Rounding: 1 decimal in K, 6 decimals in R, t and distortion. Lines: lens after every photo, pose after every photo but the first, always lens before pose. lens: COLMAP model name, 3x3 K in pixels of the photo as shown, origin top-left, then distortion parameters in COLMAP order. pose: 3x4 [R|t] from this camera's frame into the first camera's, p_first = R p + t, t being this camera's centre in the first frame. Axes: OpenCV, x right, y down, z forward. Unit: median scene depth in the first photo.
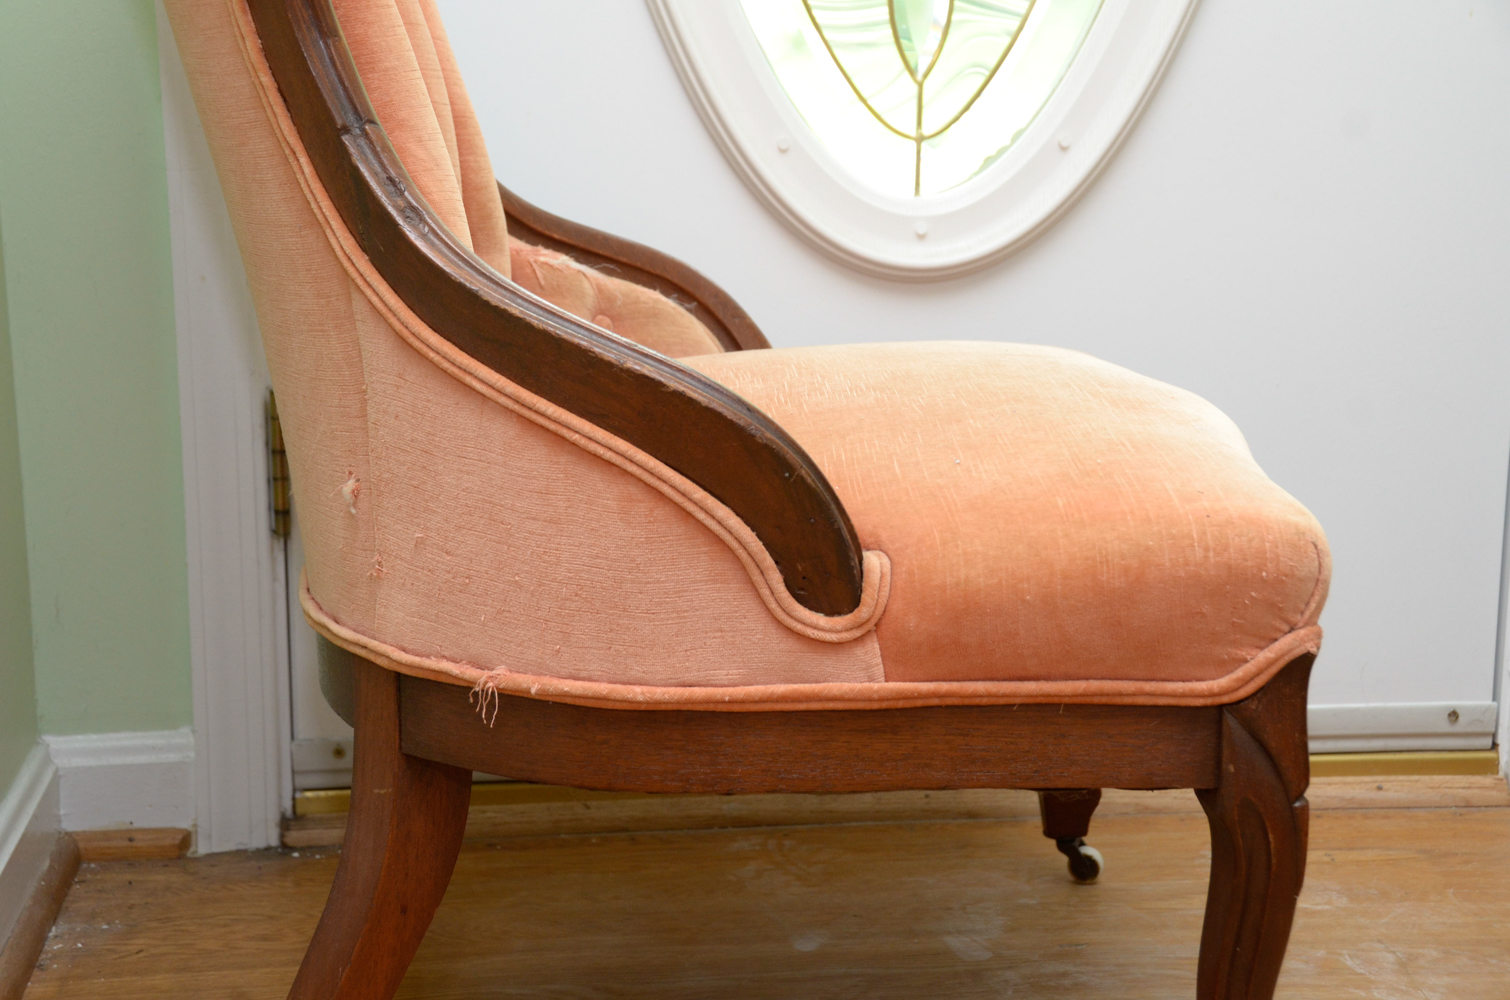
lens RADIAL K [[2390.0, 0, 733.7], [0, 2390.0, 521.9], [0, 0, 1]] dist [0.227350, 0.000000]
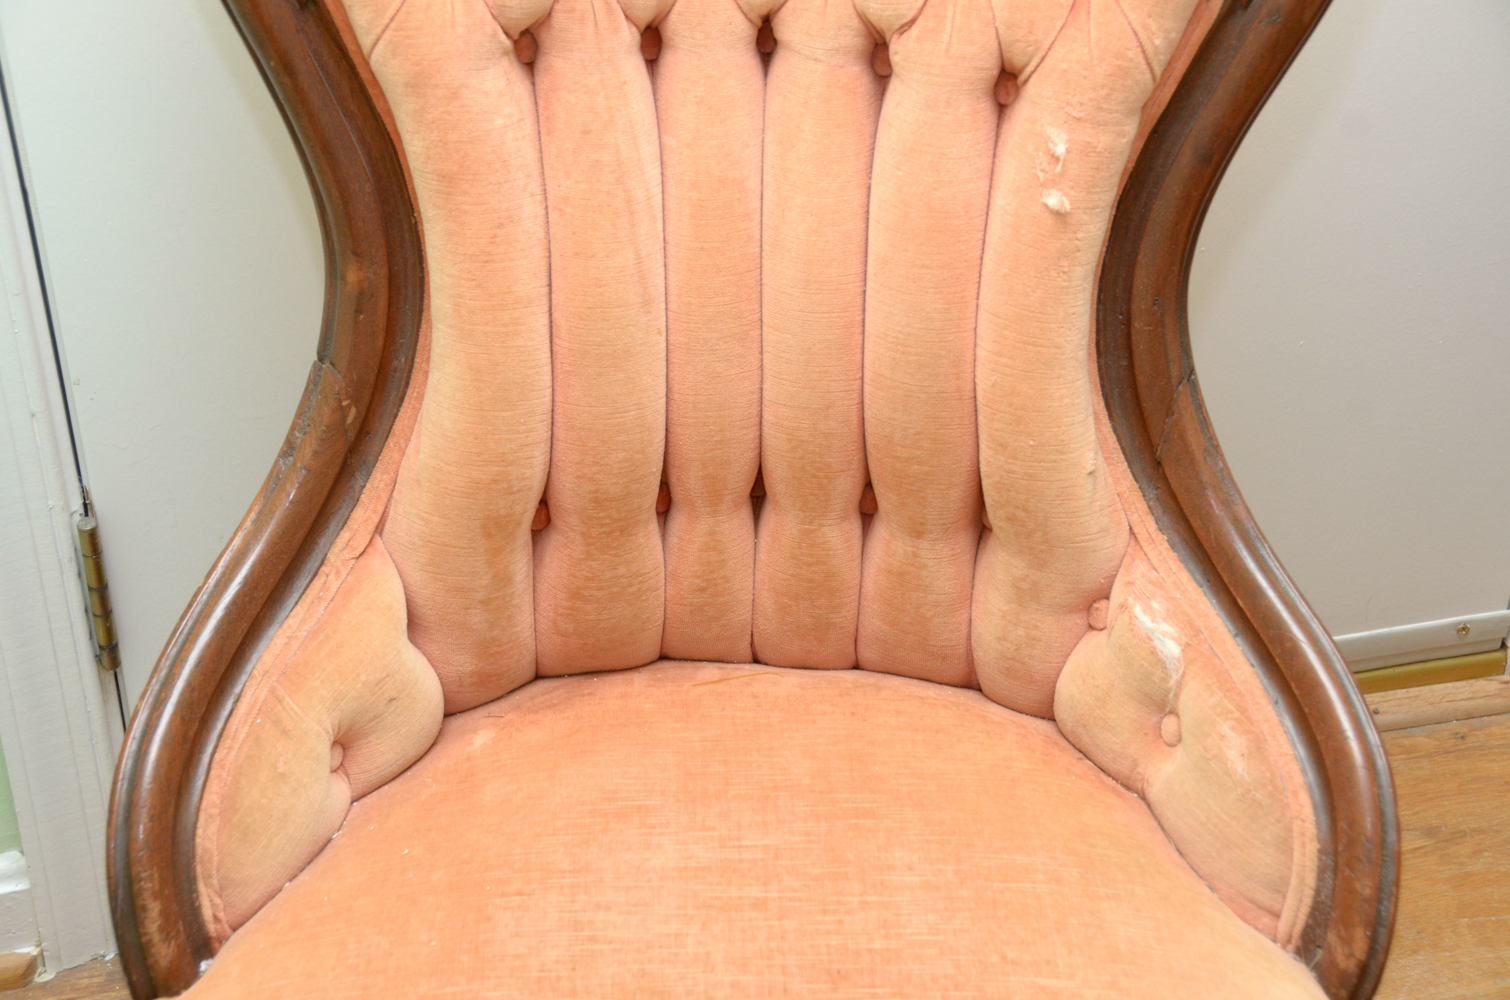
lens RADIAL K [[2832.4, 0, 740.2], [0, 2832.4, 523.7], [0, 0, 1]] dist [0.302124, 0.000000]
pose [[0.991887, -0.077864, 0.100486, -0.071868], [0.024436, 0.892505, 0.450374, -0.473674], [-0.124752, -0.444265, 0.887167, 0.139939]]
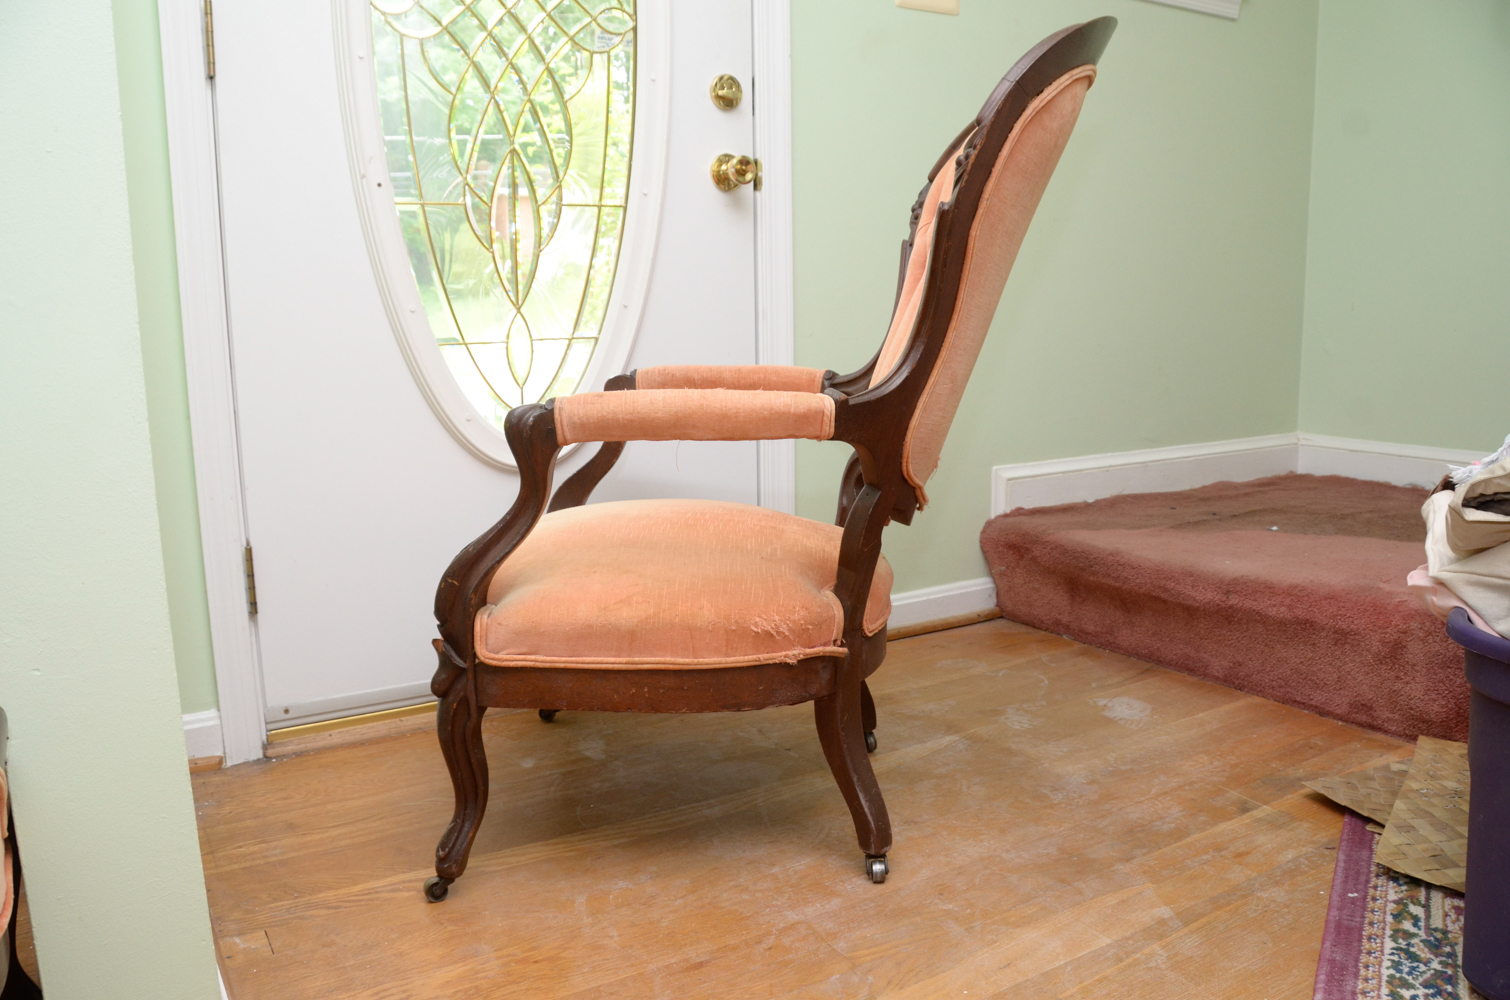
lens RADIAL K [[1158.7, 0, 725.8], [0, 1158.7, 525.5], [0, 0, 1]] dist [-0.155805, 0.098524]
pose [[0.917824, -0.089693, 0.386723, -0.186597], [0.097696, 0.995216, -0.001045, -0.031185], [-0.384779, 0.038741, 0.922195, -0.090852]]
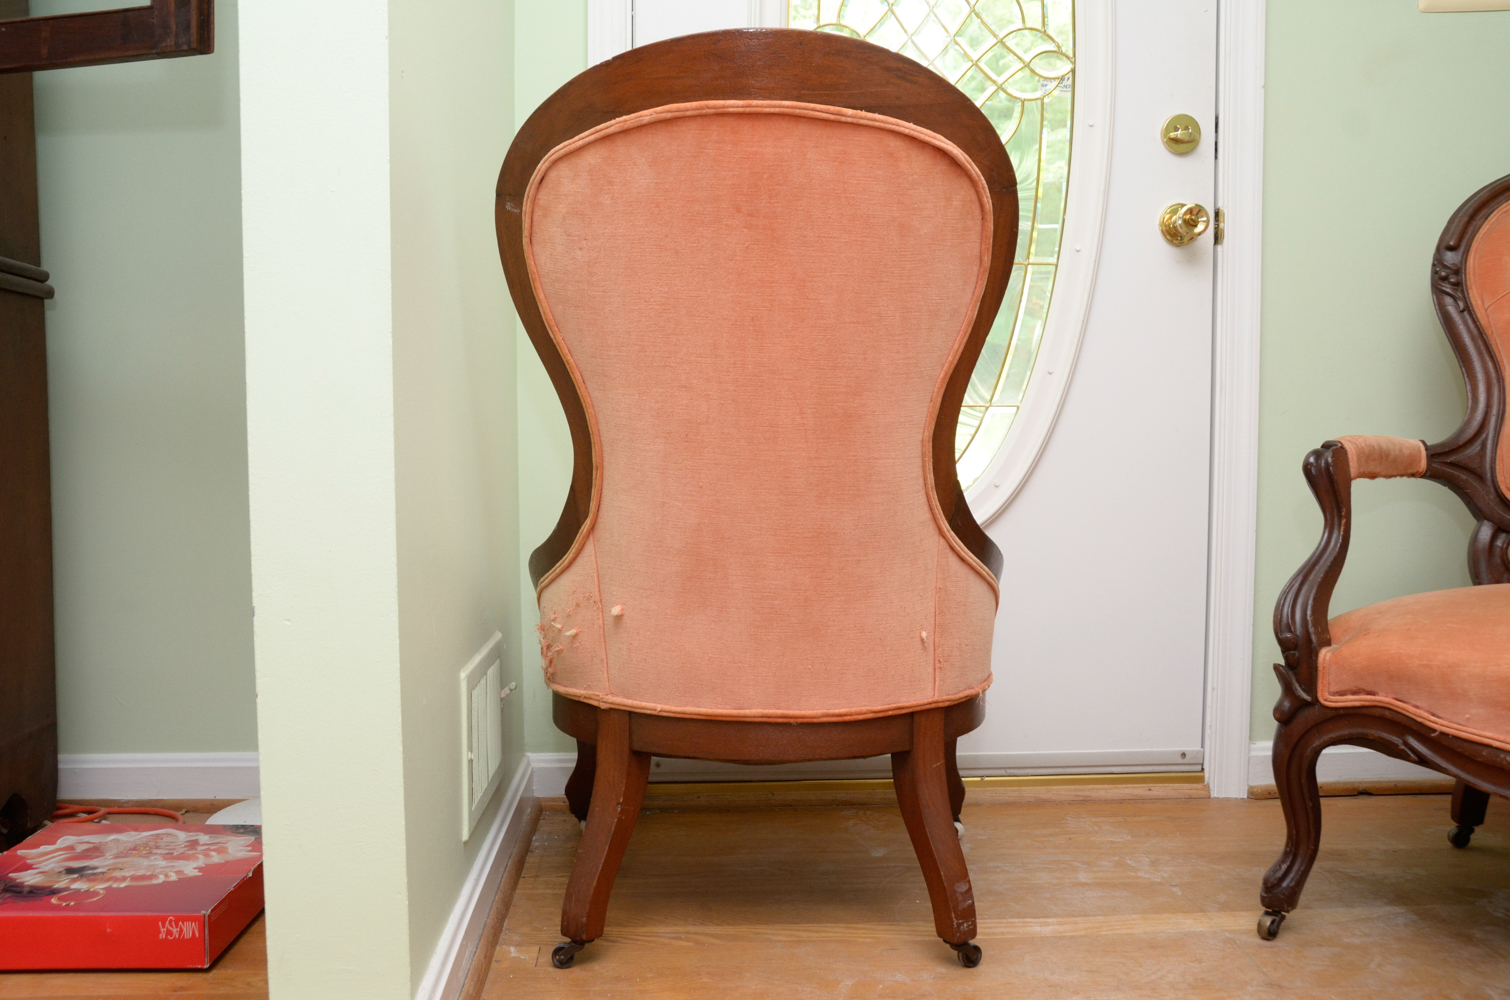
lens RADIAL K [[1307.3, 0, 746.5], [0, 1307.3, 525.1], [0, 0, 1]] dist [-0.107352, 0.112508]
pose [[0.997583, 0.003853, -0.069382, -0.006299], [-0.012704, 0.991747, -0.127581, 0.032333], [0.068318, 0.128154, 0.989398, -0.172632]]
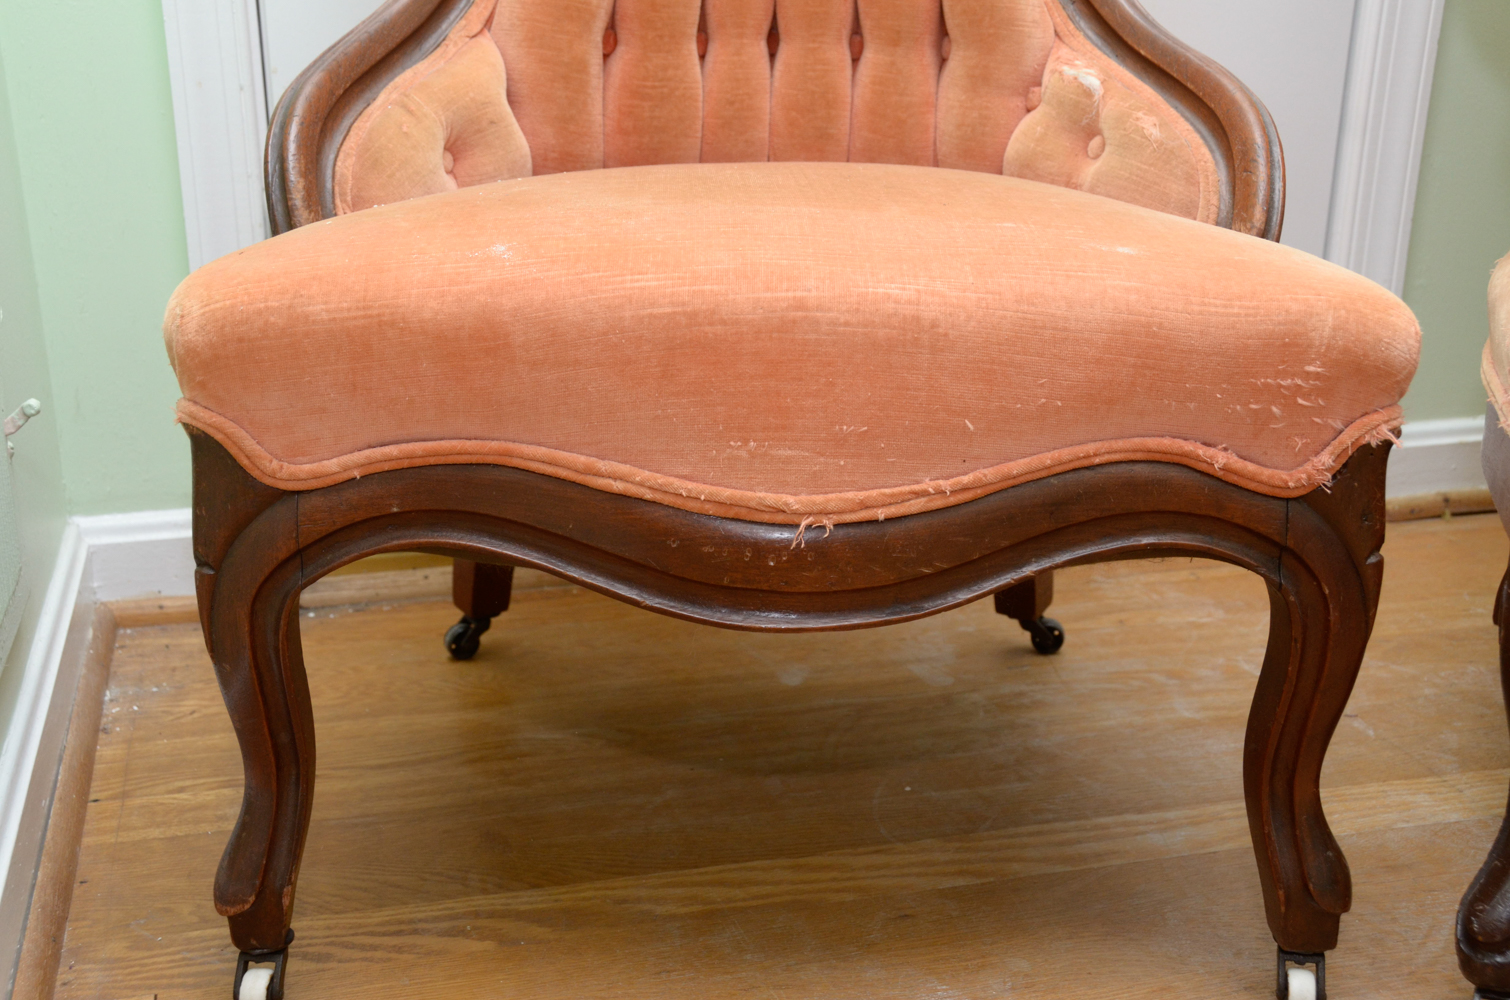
lens RADIAL K [[1775.6, 0, 738.8], [0, 1775.6, 534.3], [0, 0, 1]] dist [0.048681, 0.000000]
pose [[0.990700, -0.040081, 0.130023, -0.094107], [0.023297, 0.991484, 0.128128, -0.000179], [-0.134052, -0.123908, 0.983197, 0.174775]]
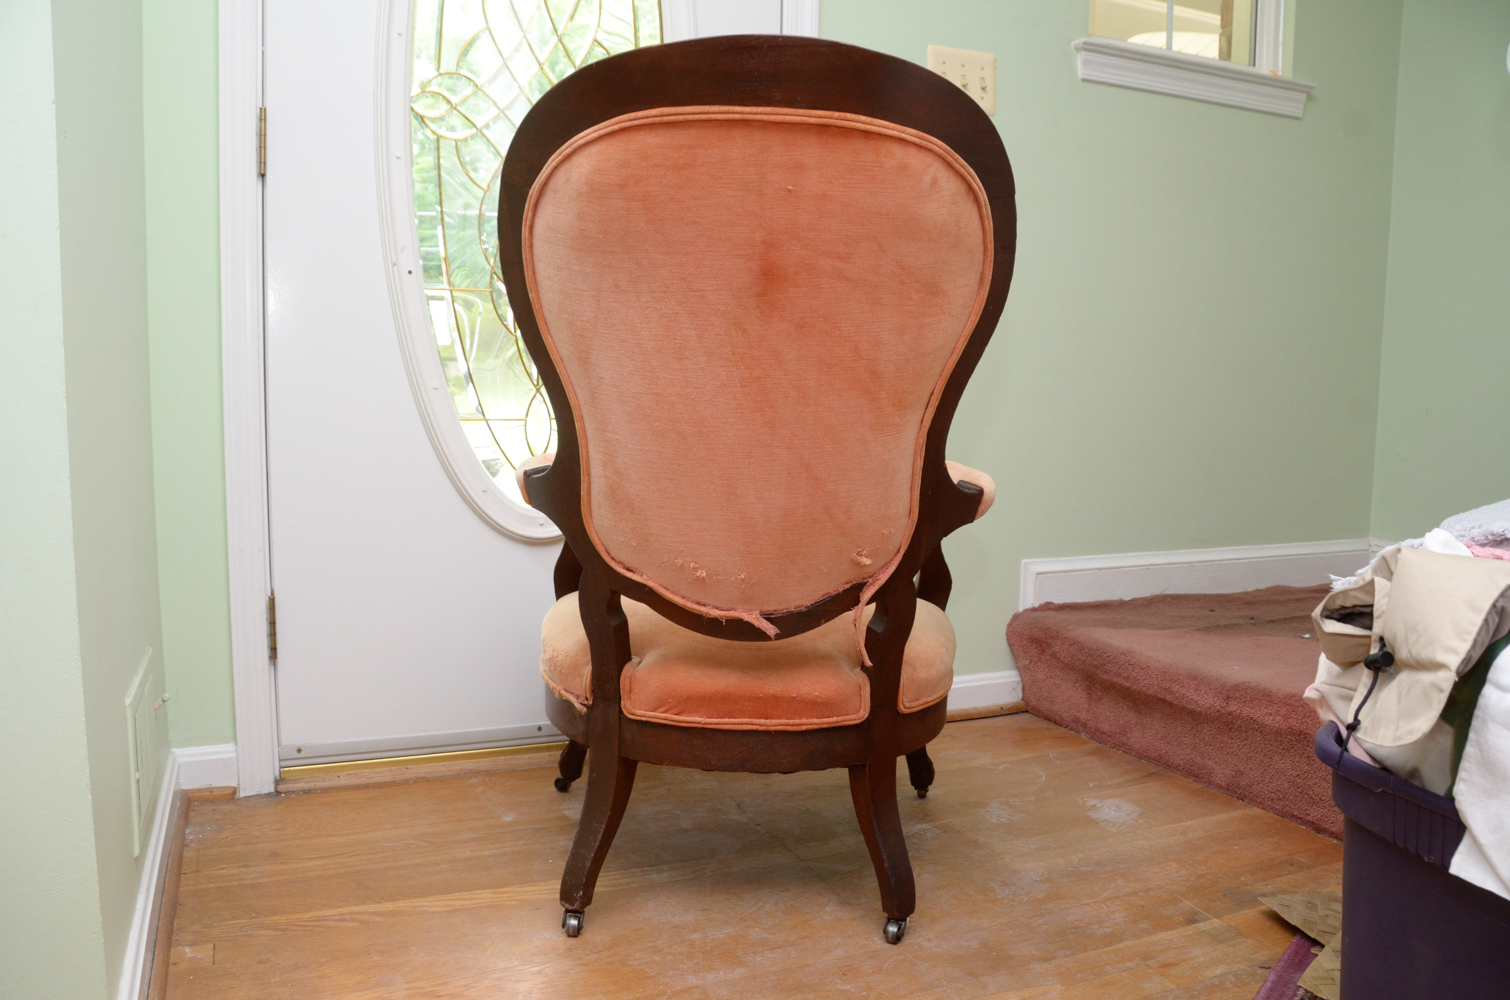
lens RADIAL K [[1158.7, 0, 727.7], [0, 1158.7, 526.5], [0, 0, 1]] dist [-0.155805, 0.098524]
pose [[0.963229, -0.019166, 0.267999, -0.055610], [0.041295, 0.996162, -0.077179, -0.019327], [-0.265491, 0.085408, 0.960323, -0.182014]]
